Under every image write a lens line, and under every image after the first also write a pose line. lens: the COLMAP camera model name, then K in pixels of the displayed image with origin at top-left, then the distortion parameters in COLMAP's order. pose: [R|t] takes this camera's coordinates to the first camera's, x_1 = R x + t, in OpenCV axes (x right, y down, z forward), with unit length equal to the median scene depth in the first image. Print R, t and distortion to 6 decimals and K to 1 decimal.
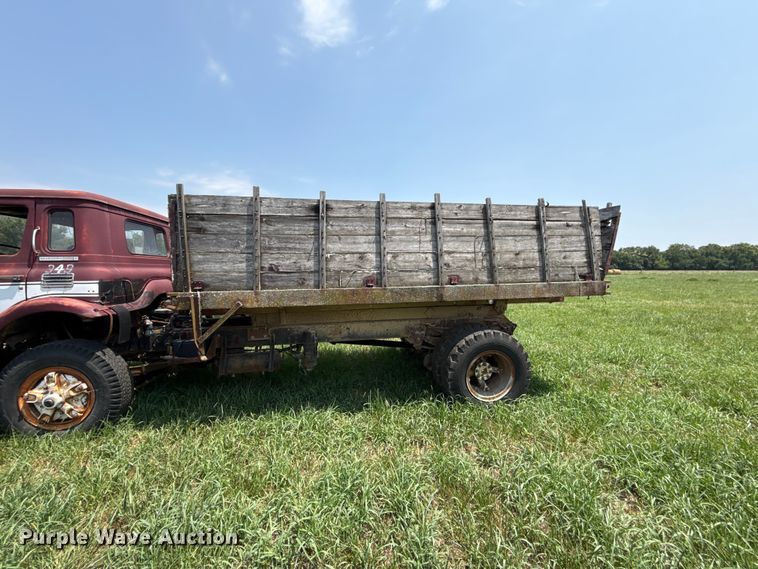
lens RADIAL K [[299.4, 0, 379.7], [0, 299.4, 286.7], [0, 0, 1]] dist [0.001380, 0.000016]
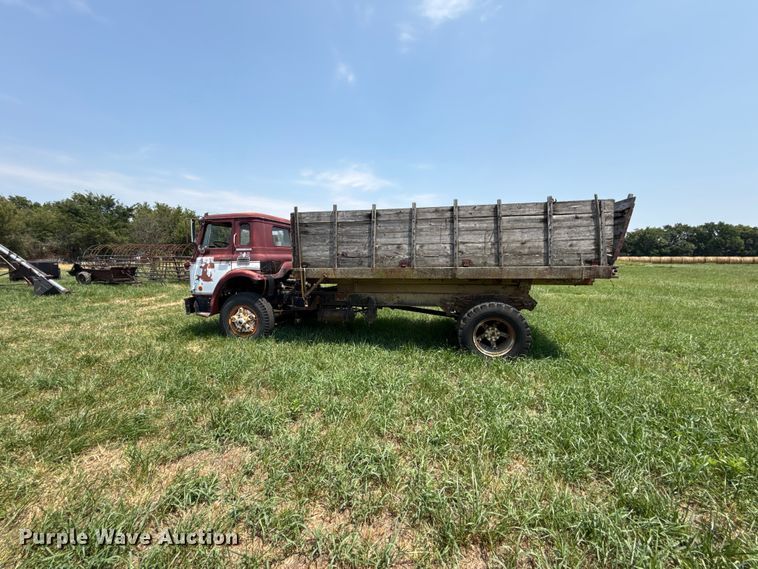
lens RADIAL K [[299.4, 0, 379.7], [0, 299.4, 286.7], [0, 0, 1]] dist [0.001380, 0.000016]
pose [[0.930278, 0.040673, -0.364593, 0.384414], [-0.022423, 0.998281, 0.054151, 0.018489], [0.366169, -0.042200, 0.929591, -0.405776]]
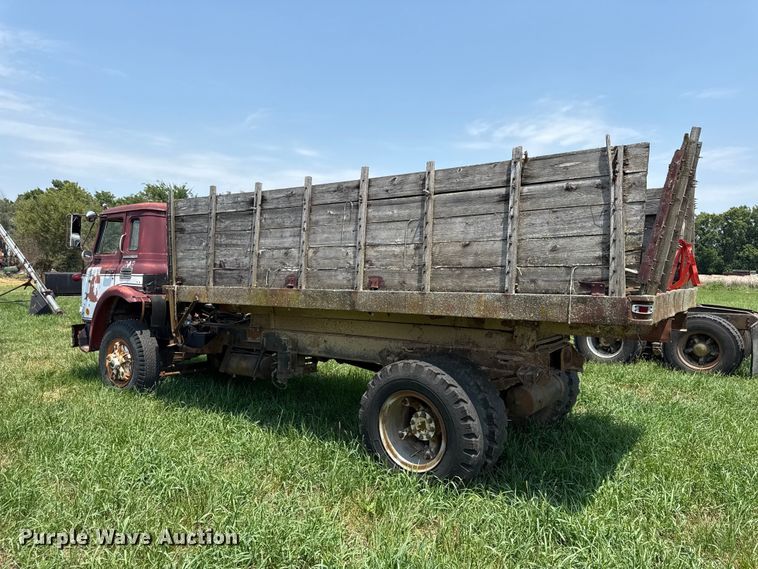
lens RADIAL K [[538.1, 0, 382.3], [0, 538.1, 282.6], [0, 0, 1]] dist [0.101641, -0.138034]
pose [[0.699281, 0.029047, -0.714256, 1.196025], [-0.056603, 0.998287, -0.014818, -0.006199], [0.712602, 0.050791, 0.699728, 0.106090]]
